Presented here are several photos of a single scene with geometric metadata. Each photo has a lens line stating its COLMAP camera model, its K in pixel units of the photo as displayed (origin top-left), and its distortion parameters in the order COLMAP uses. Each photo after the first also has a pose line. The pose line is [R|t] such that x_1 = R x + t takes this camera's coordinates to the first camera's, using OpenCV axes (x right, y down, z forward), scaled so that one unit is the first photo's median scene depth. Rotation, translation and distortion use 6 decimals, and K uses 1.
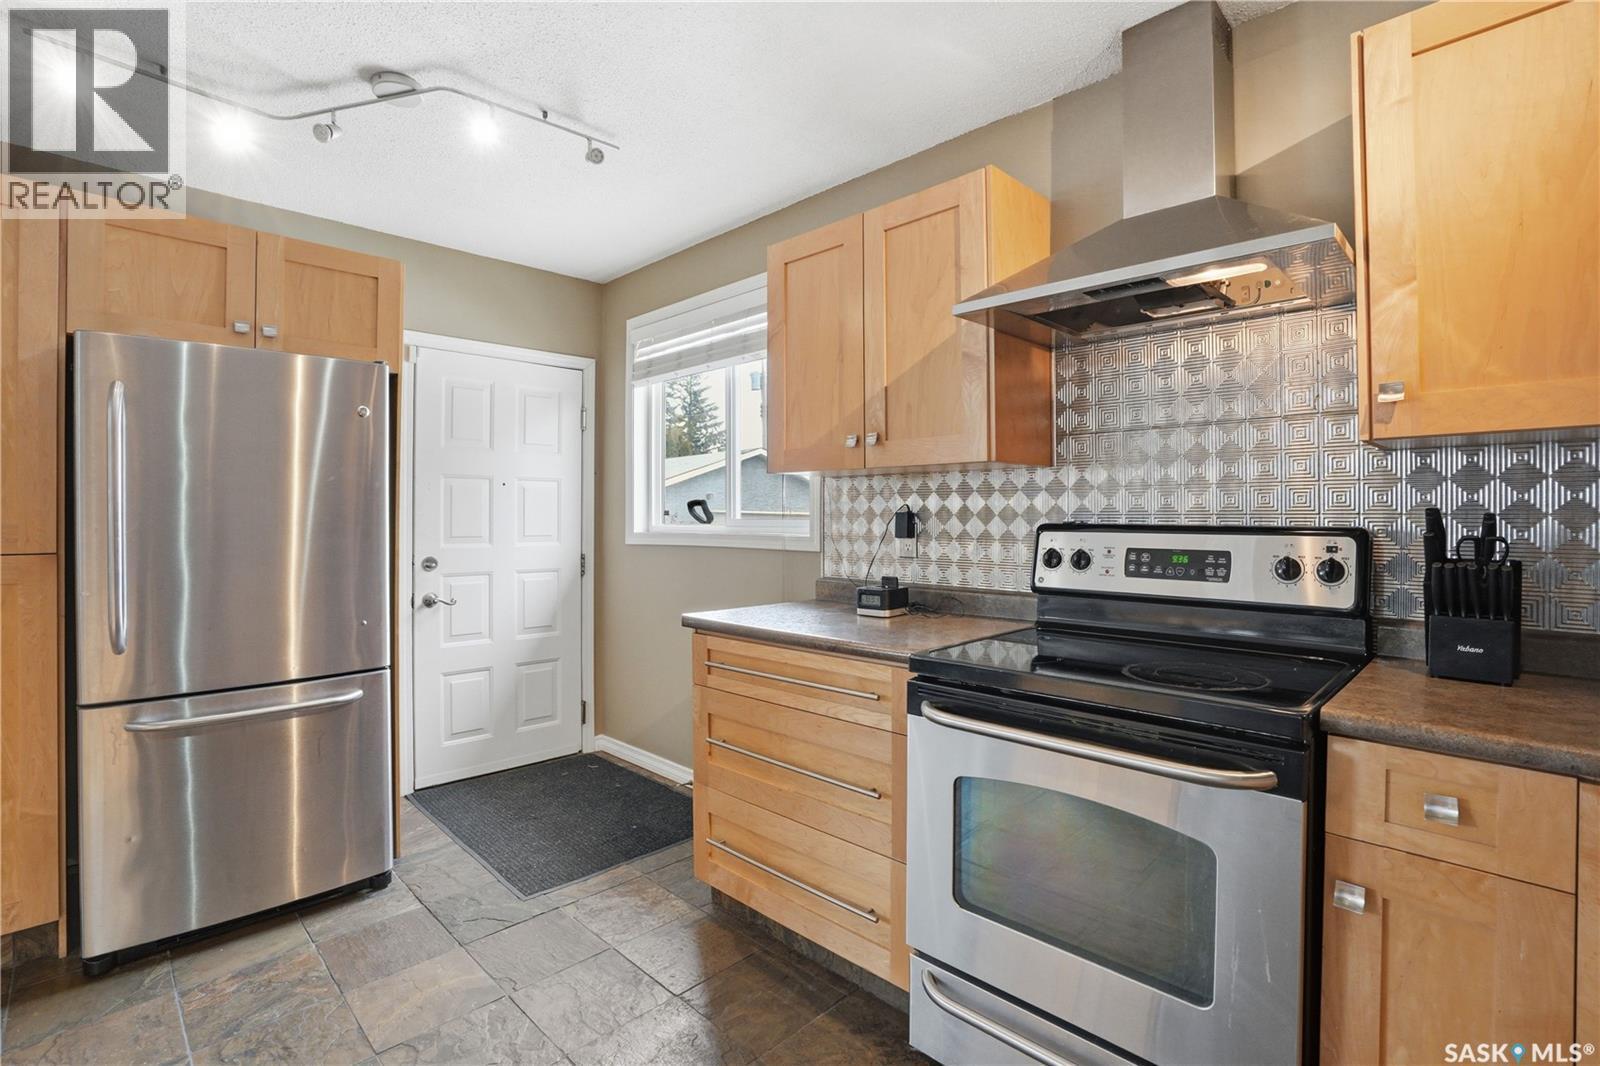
lens RADIAL K [[760.4, 0, 806.3], [0, 760.4, 527.5], [0, 0, 1]] dist [-0.037198, 0.008580]
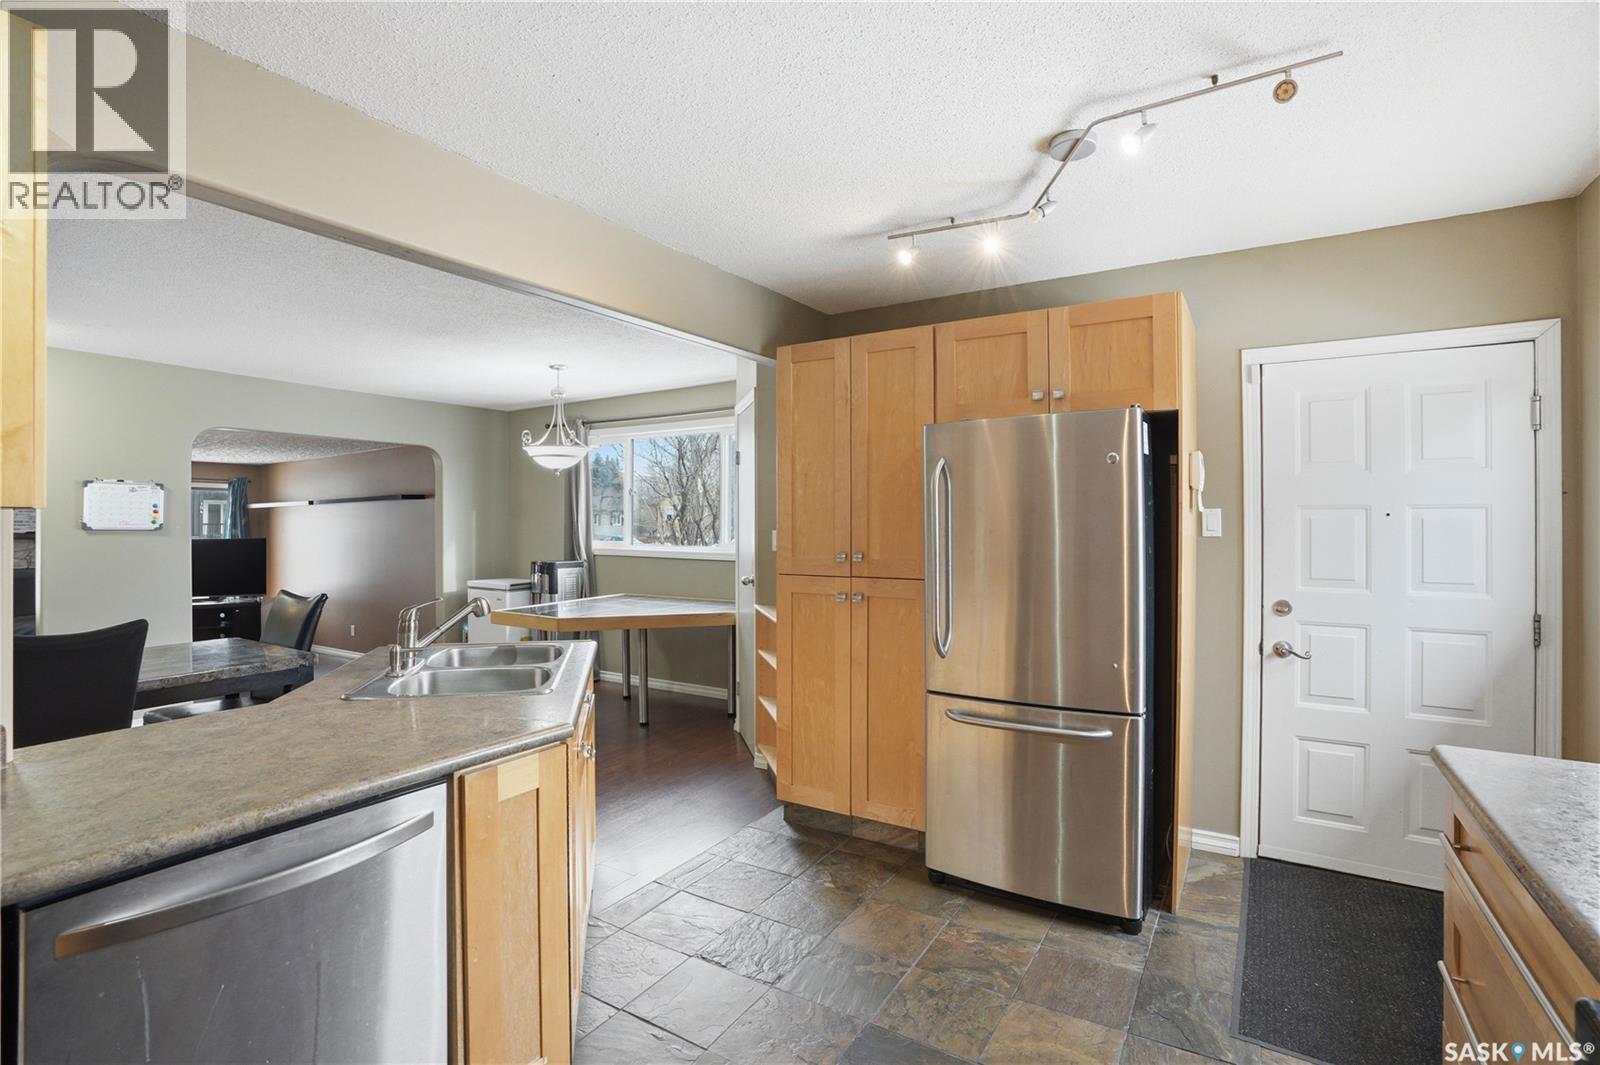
lens RADIAL K [[760.4, 0, 793.5], [0, 760.4, 530.0], [0, 0, 1]] dist [-0.037198, 0.008580]
pose [[0.215893, 0.014315, -0.976312, 0.303443], [-0.009733, 0.999874, 0.012508, -0.063761], [0.976369, 0.006803, 0.216005, 0.343951]]
